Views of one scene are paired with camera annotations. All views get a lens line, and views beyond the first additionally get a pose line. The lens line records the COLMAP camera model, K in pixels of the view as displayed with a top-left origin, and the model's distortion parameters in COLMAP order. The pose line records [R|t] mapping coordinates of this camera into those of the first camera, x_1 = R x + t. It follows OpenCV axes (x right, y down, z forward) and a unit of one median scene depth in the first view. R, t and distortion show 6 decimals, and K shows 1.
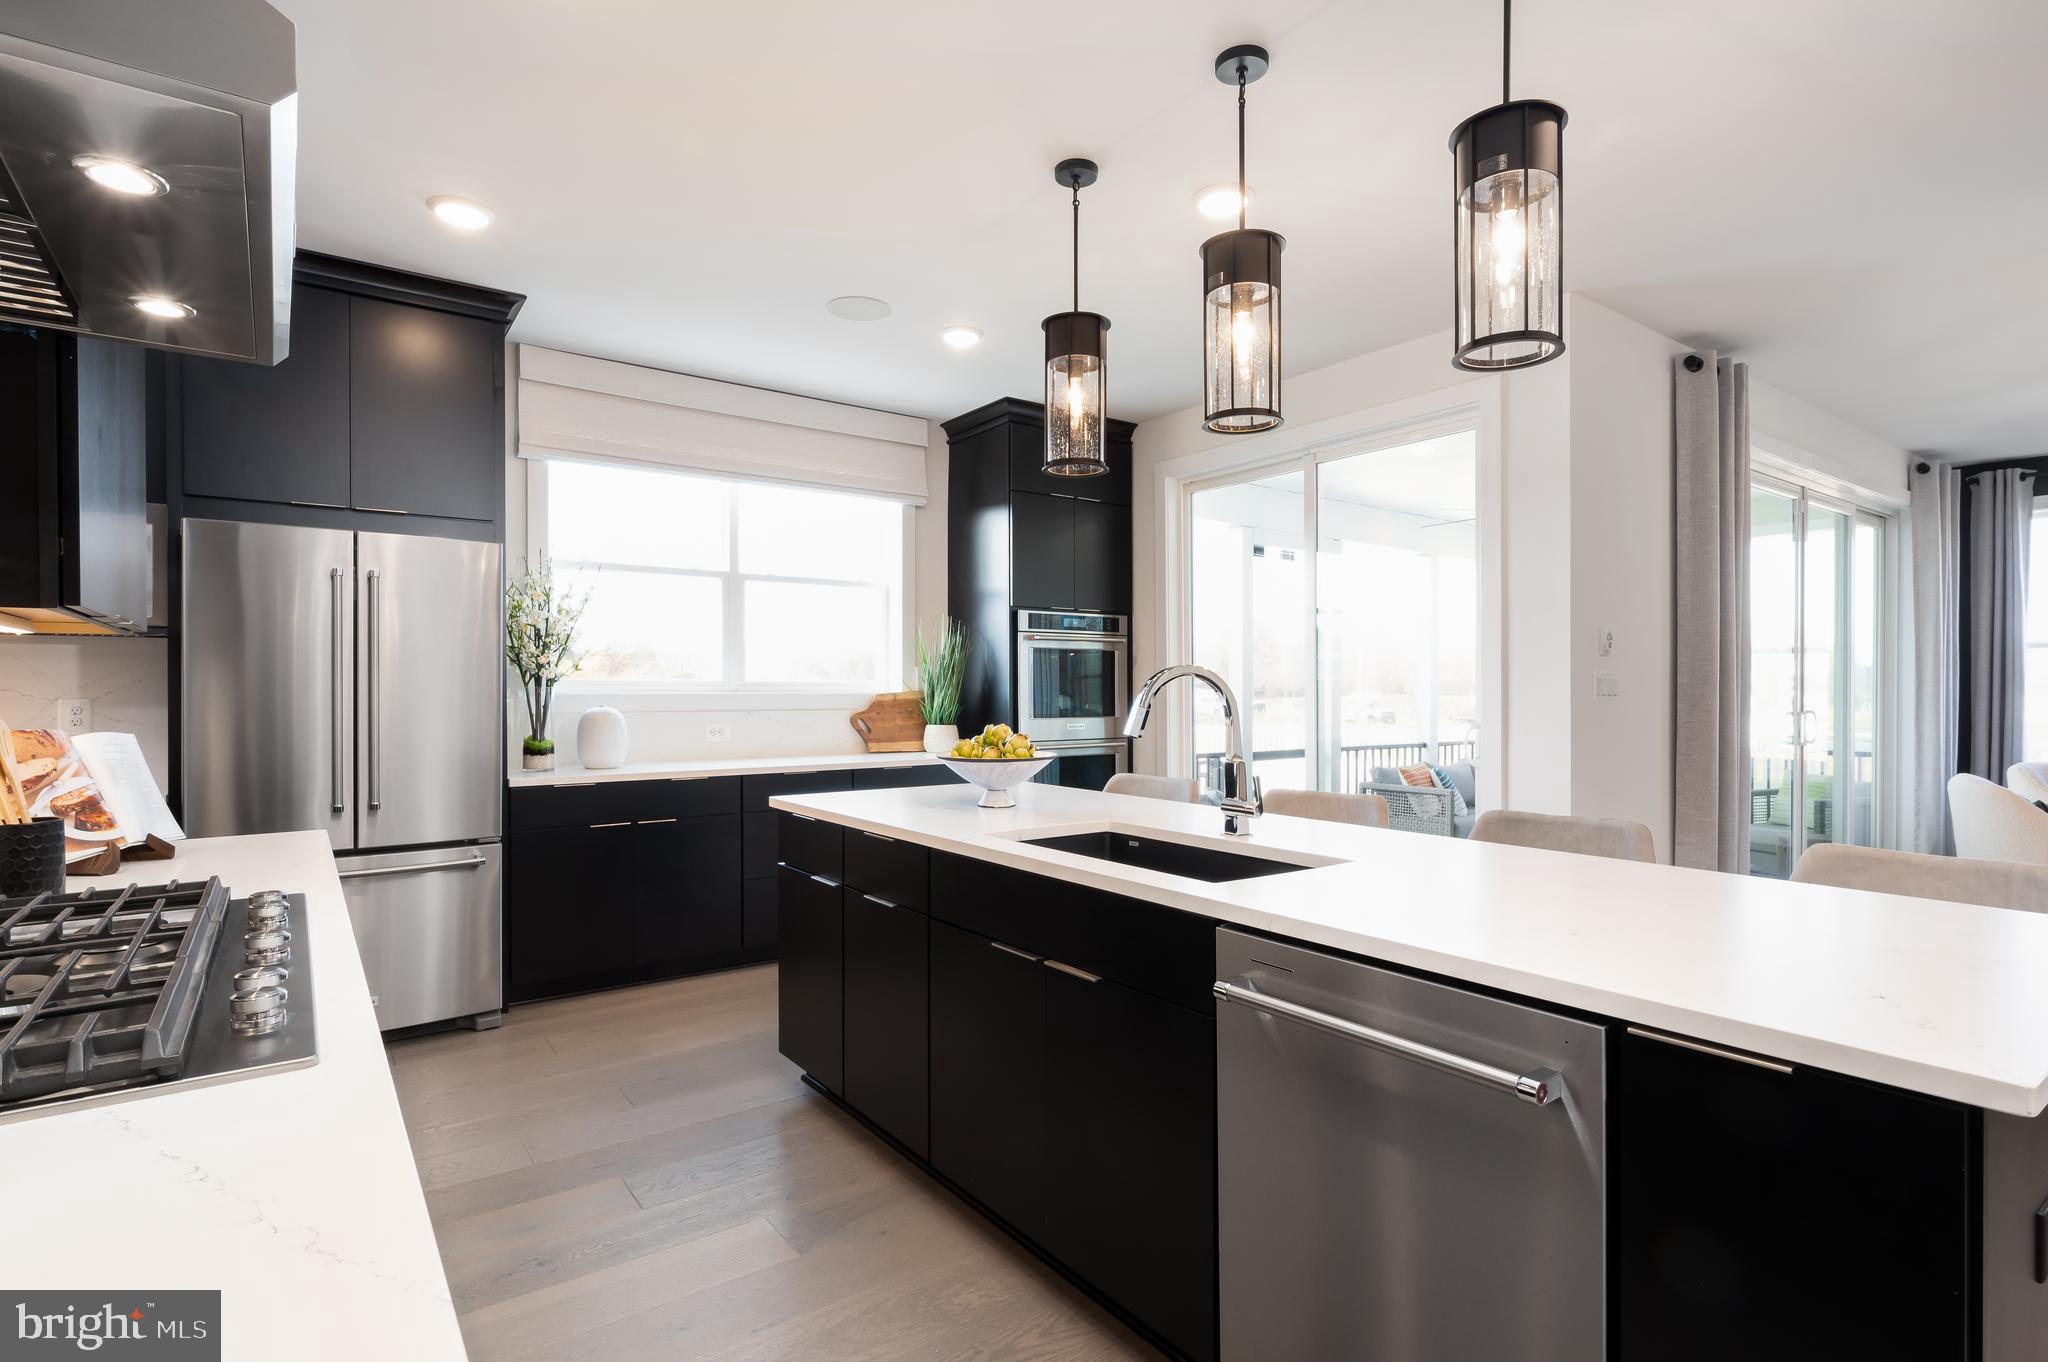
lens RADIAL K [[1001.7, 0, 1023.5], [0, 1001.7, 685.2], [0, 0, 1]] dist [0.002947, 0.000036]
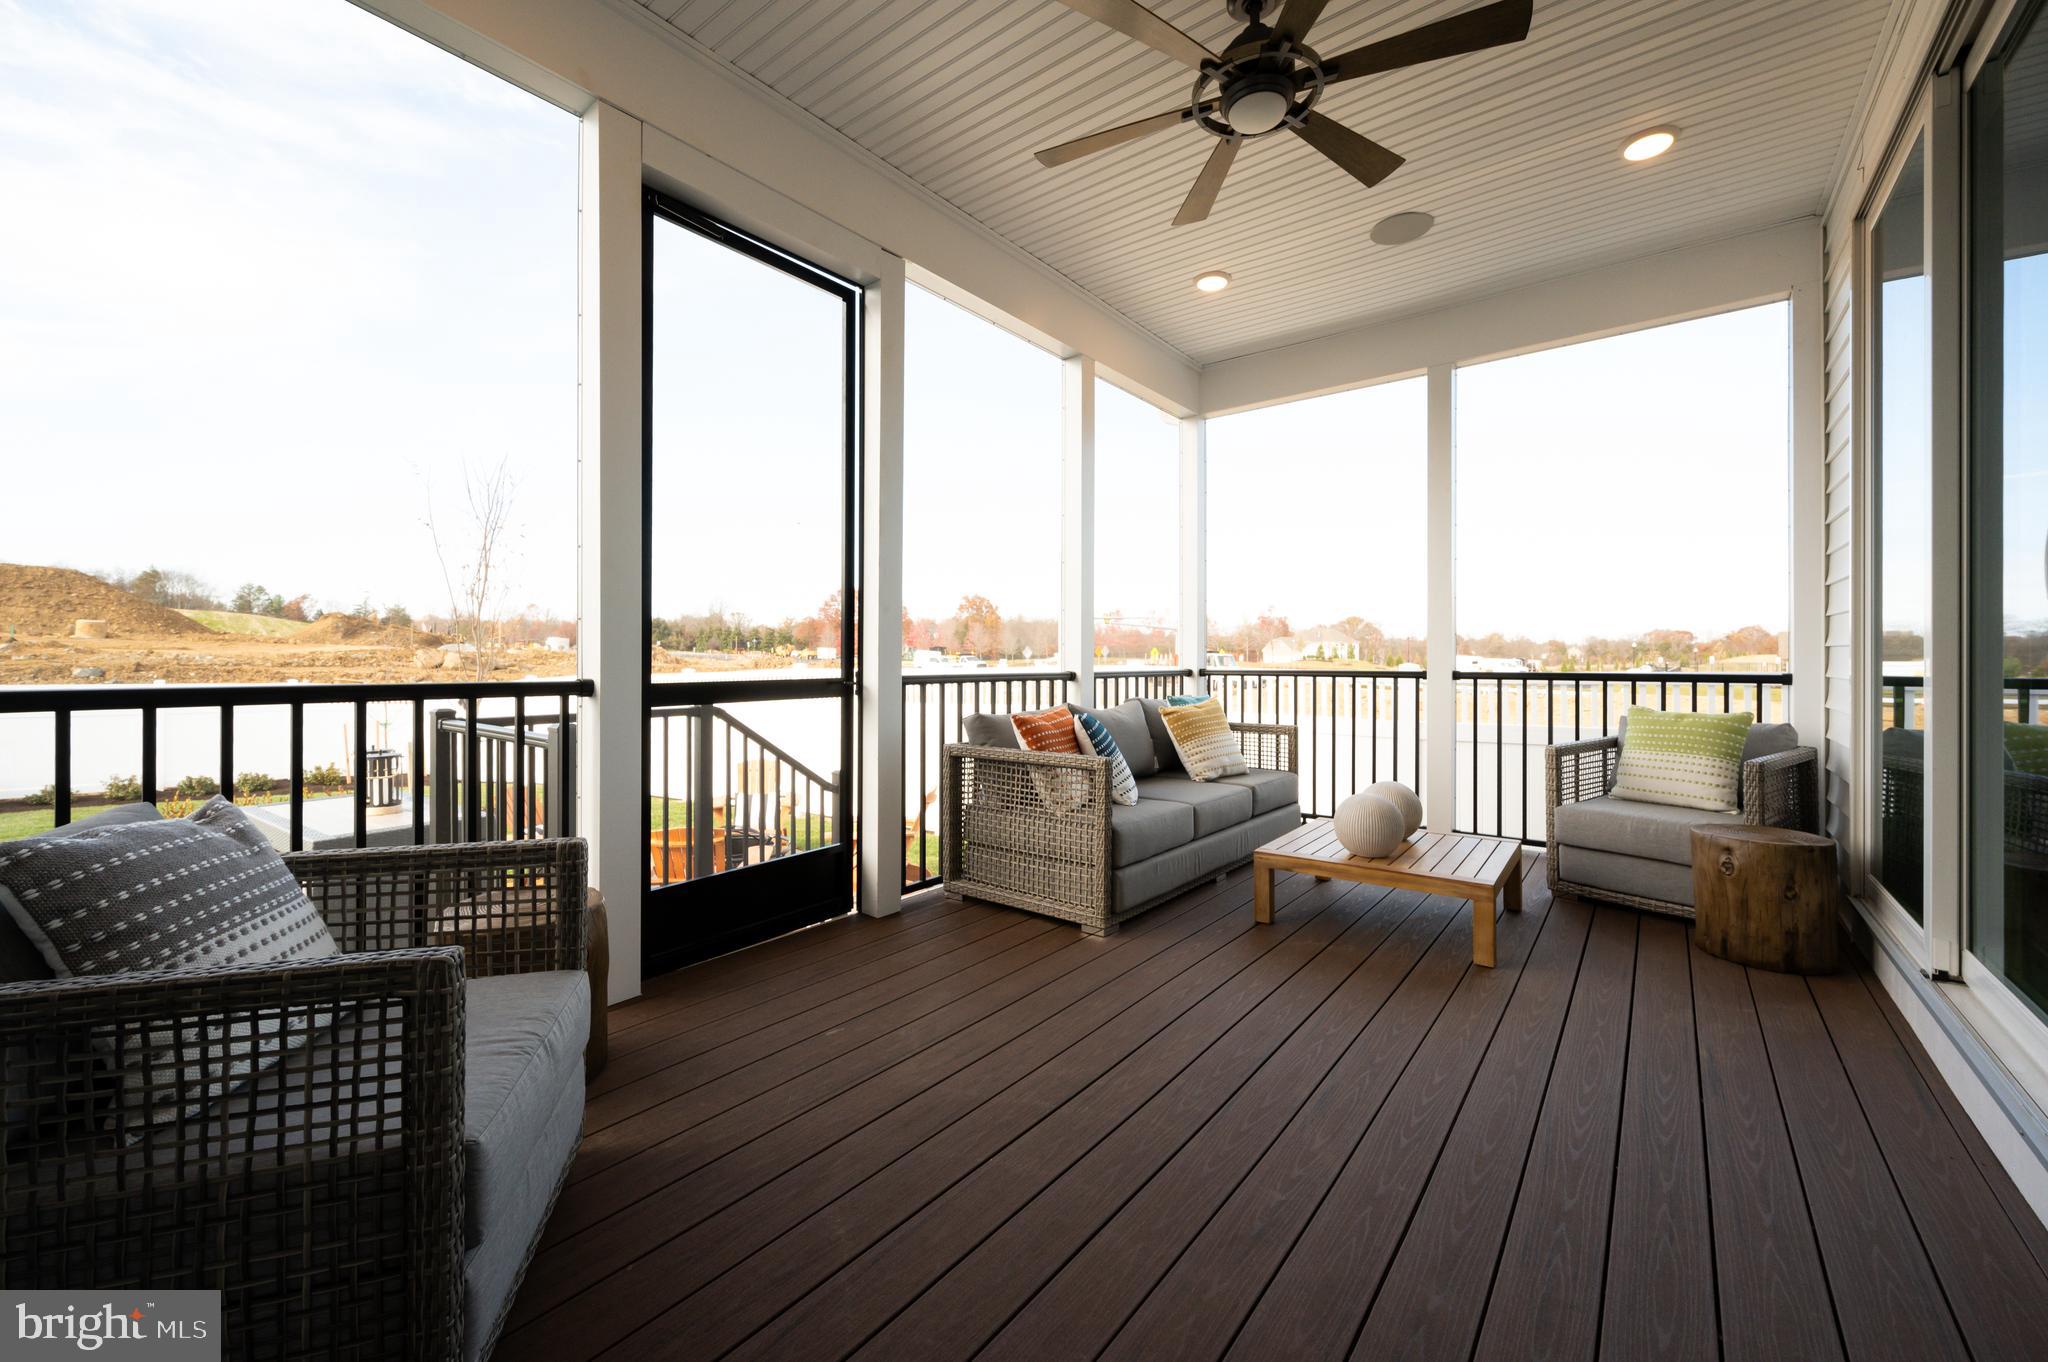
lens RADIAL K [[818.1, 0, 1023.7], [0, 818.1, 661.2], [0, 0, 1]] dist [0.000855, 0.000016]
pose [[0.963336, -0.002668, 0.268285, 0.254232], [-0.000589, 0.999927, 0.012059, 0.047123], [-0.268298, -0.011775, 0.963264, 0.566752]]
